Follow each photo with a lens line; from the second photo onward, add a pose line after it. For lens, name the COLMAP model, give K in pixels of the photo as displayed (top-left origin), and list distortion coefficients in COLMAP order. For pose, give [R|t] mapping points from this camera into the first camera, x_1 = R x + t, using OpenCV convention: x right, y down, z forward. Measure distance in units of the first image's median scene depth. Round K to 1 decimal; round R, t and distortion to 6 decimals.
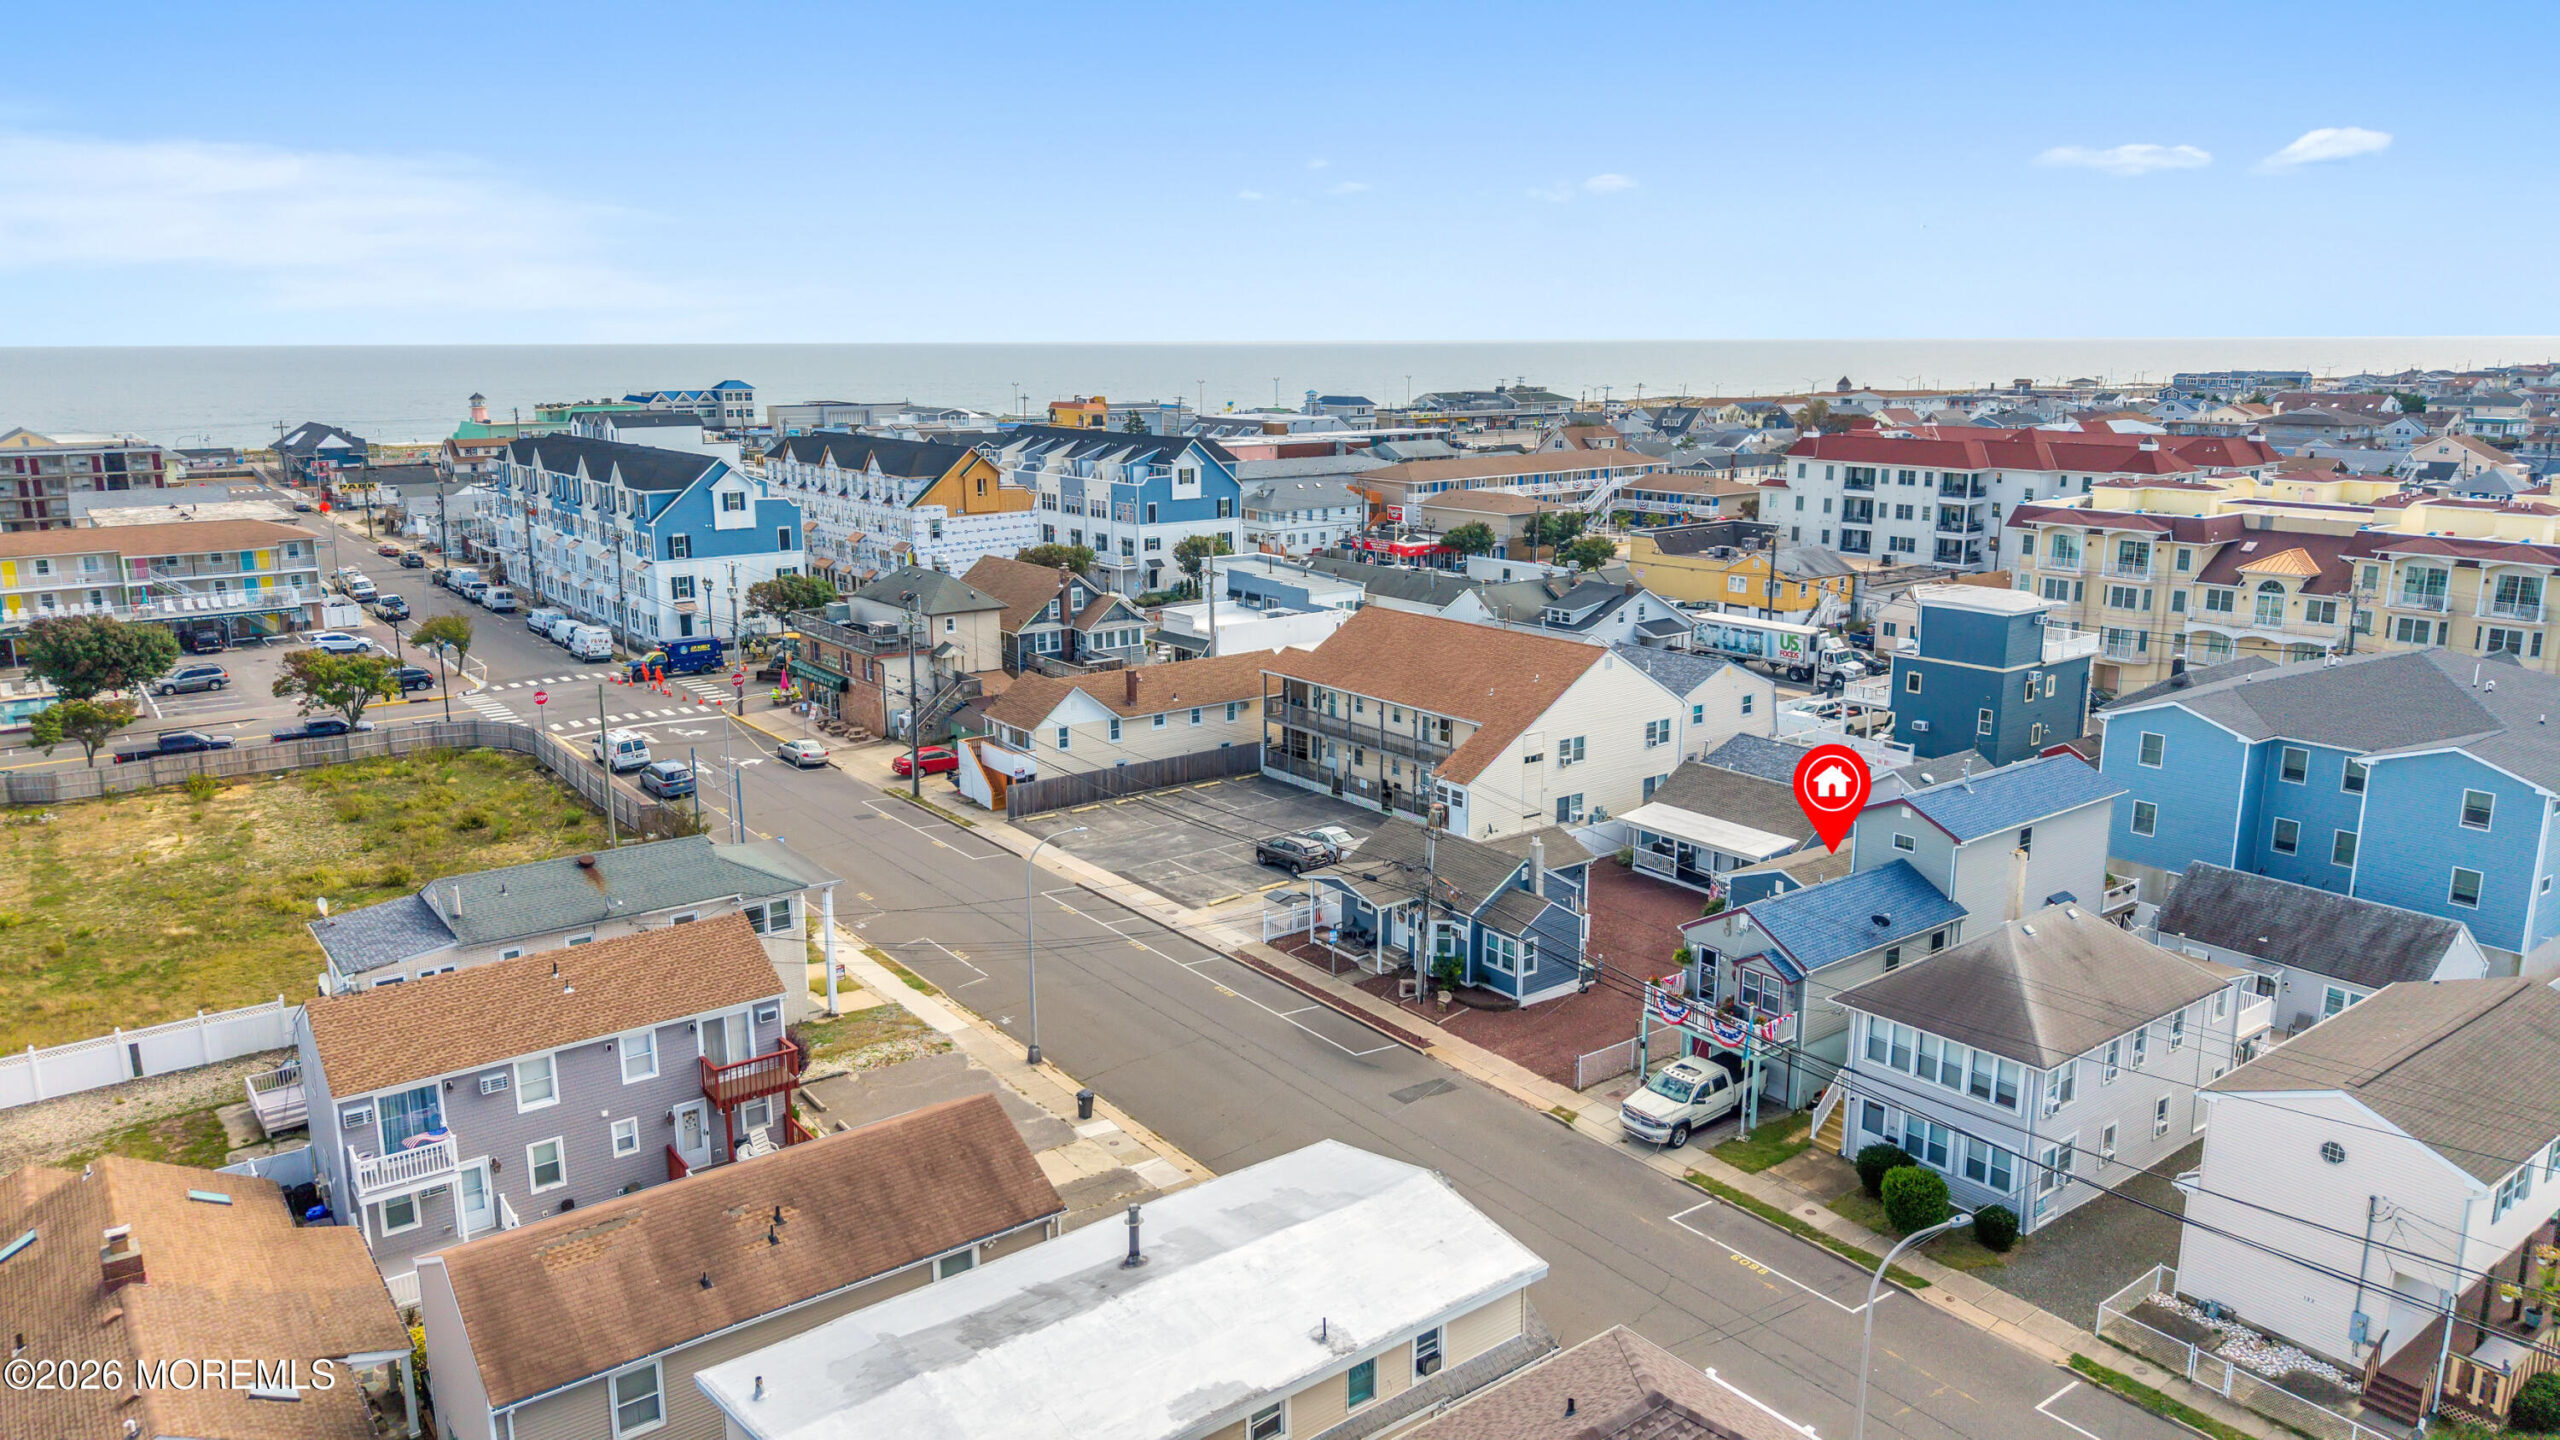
lens RADIAL K [[1696.7, 0, 1280.0], [0, 1696.7, 720.0], [0, 0, 1]] dist [0.044048, -0.054798]
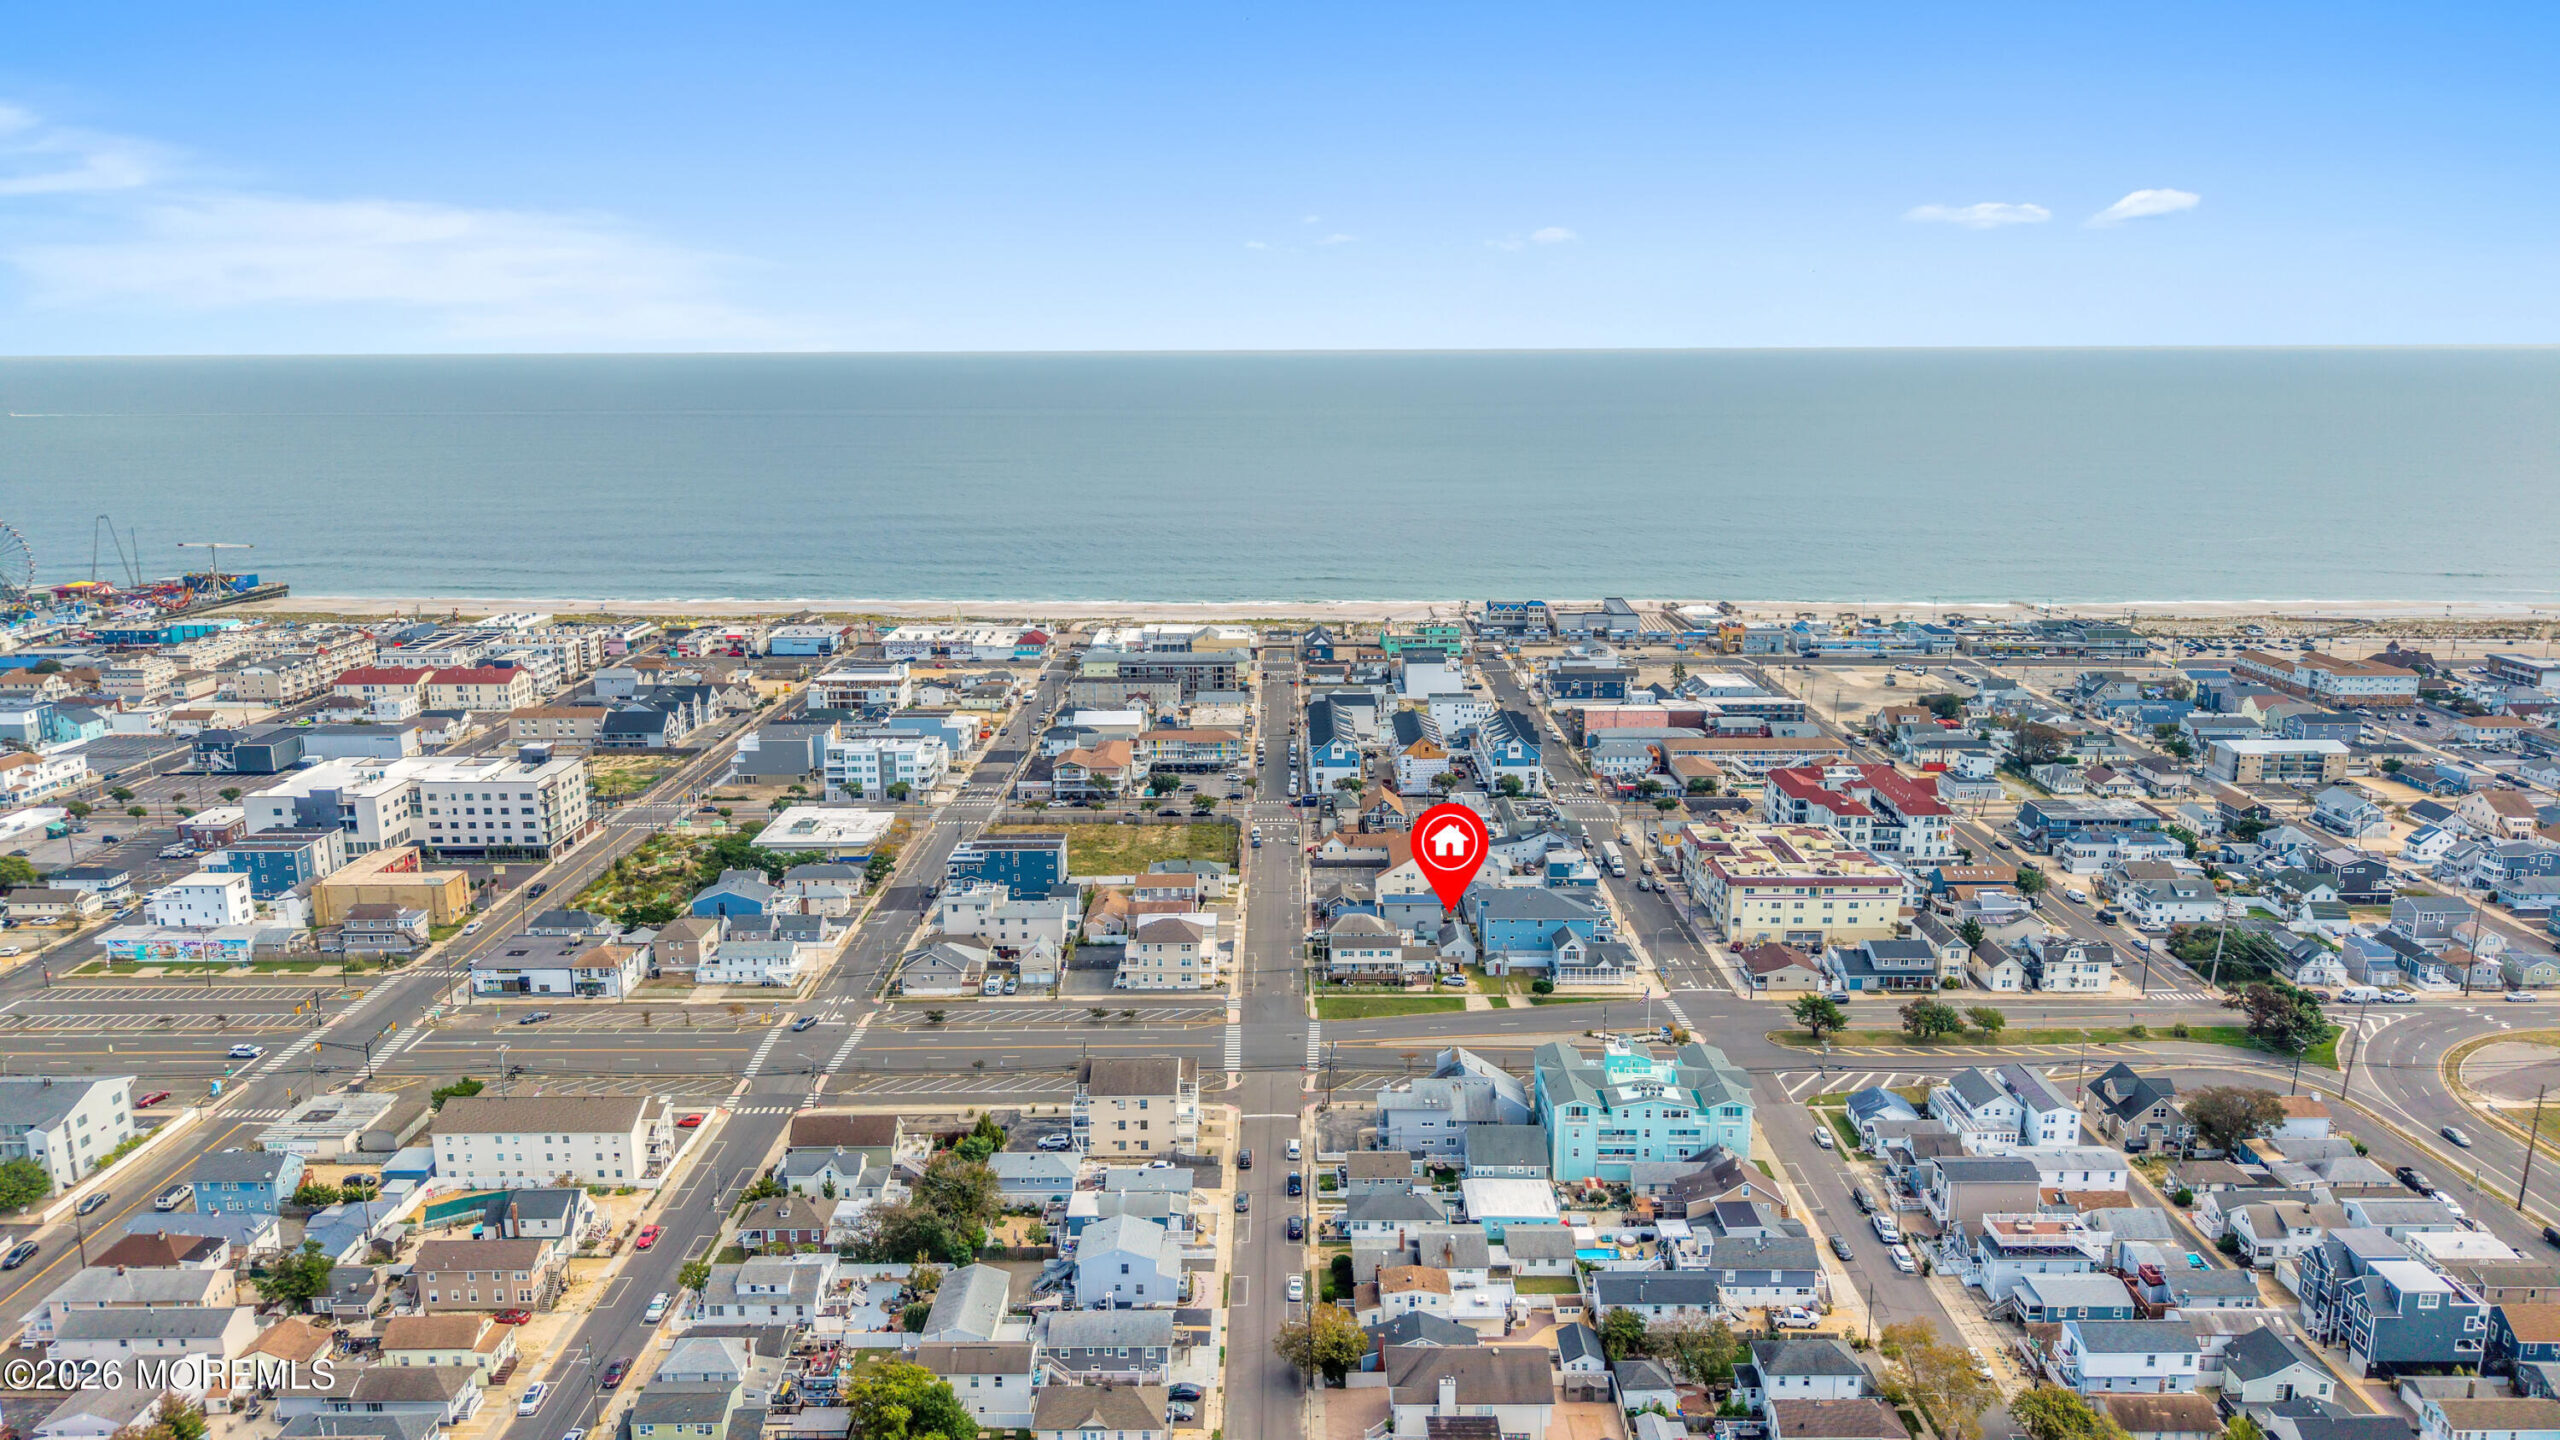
lens RADIAL K [[1696.7, 0, 1280.0], [0, 1696.7, 720.0], [0, 0, 1]] dist [0.044048, -0.054798]
pose [[0.794879, 0.128753, -0.592950, 1.789598], [-0.129212, 0.990731, 0.041912, -0.378009], [0.592850, 0.043301, 0.804148, -1.949255]]
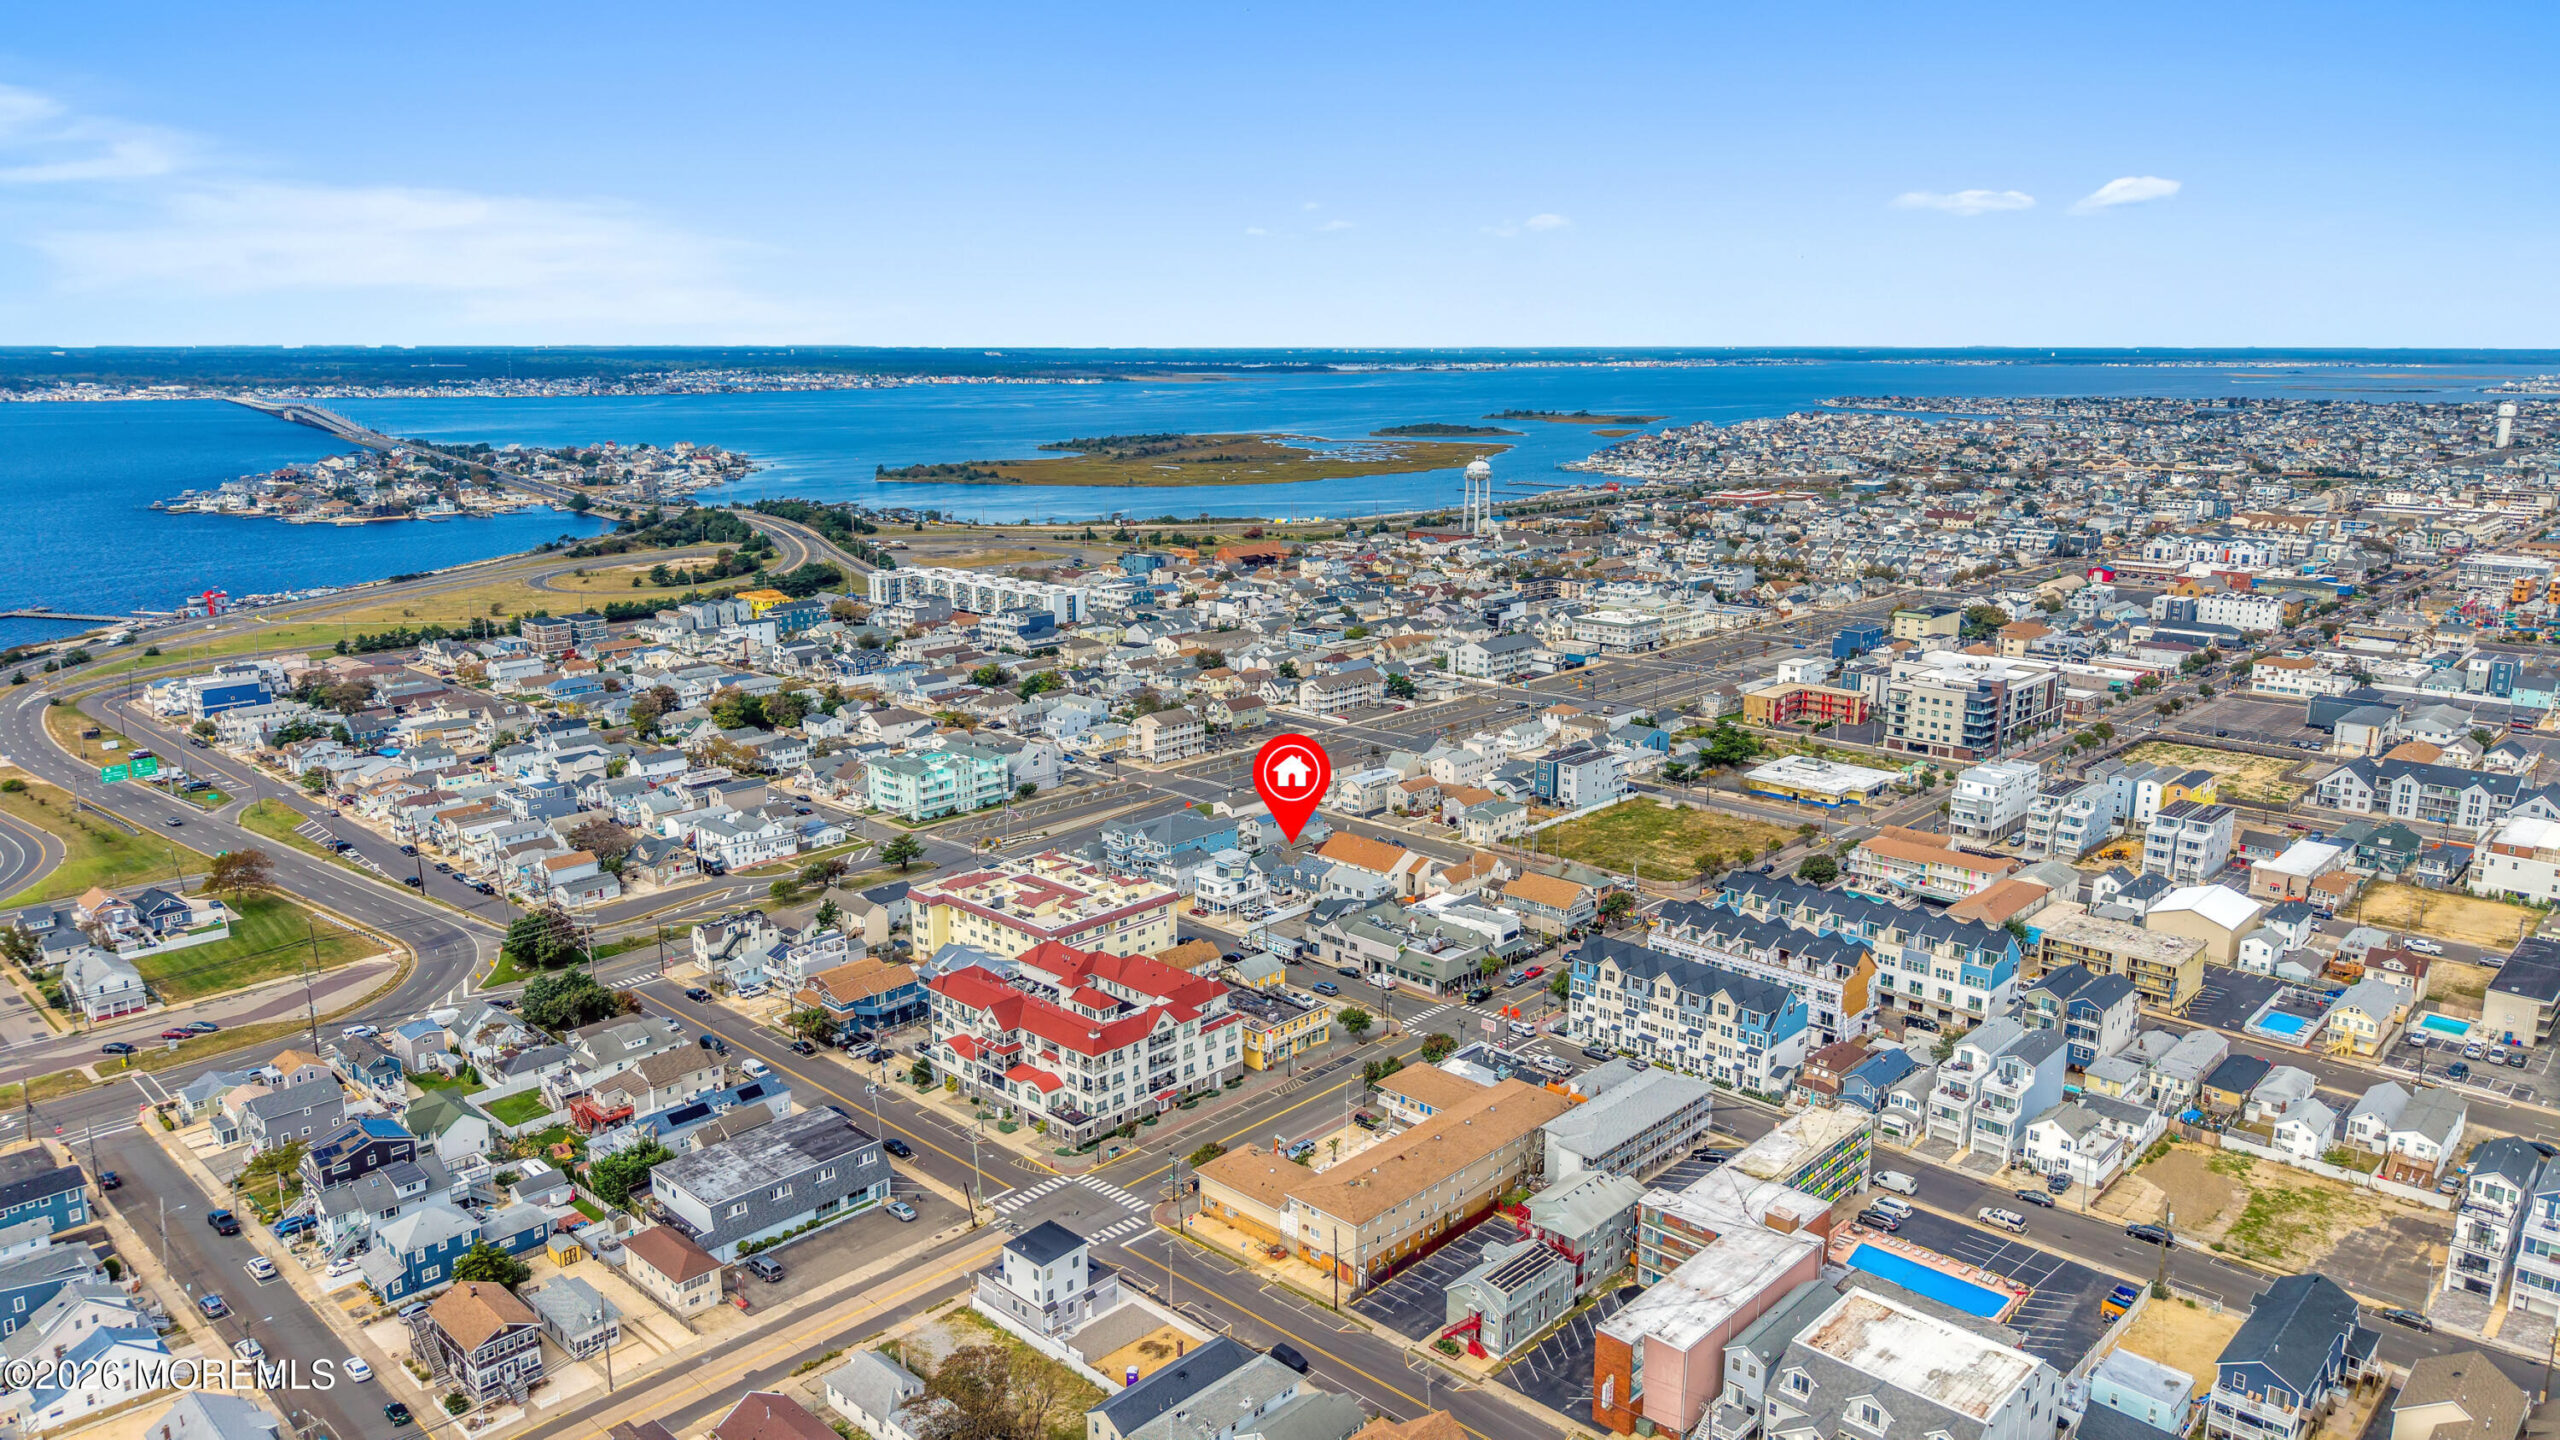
lens RADIAL K [[1696.7, 0, 1280.0], [0, 1696.7, 720.0], [0, 0, 1]] dist [0.044048, -0.054798]
pose [[-0.987122, 0.035645, -0.155947, 0.761136], [-0.033583, 0.906958, 0.419880, -1.563027], [0.156404, 0.419710, -0.894081, 3.528679]]
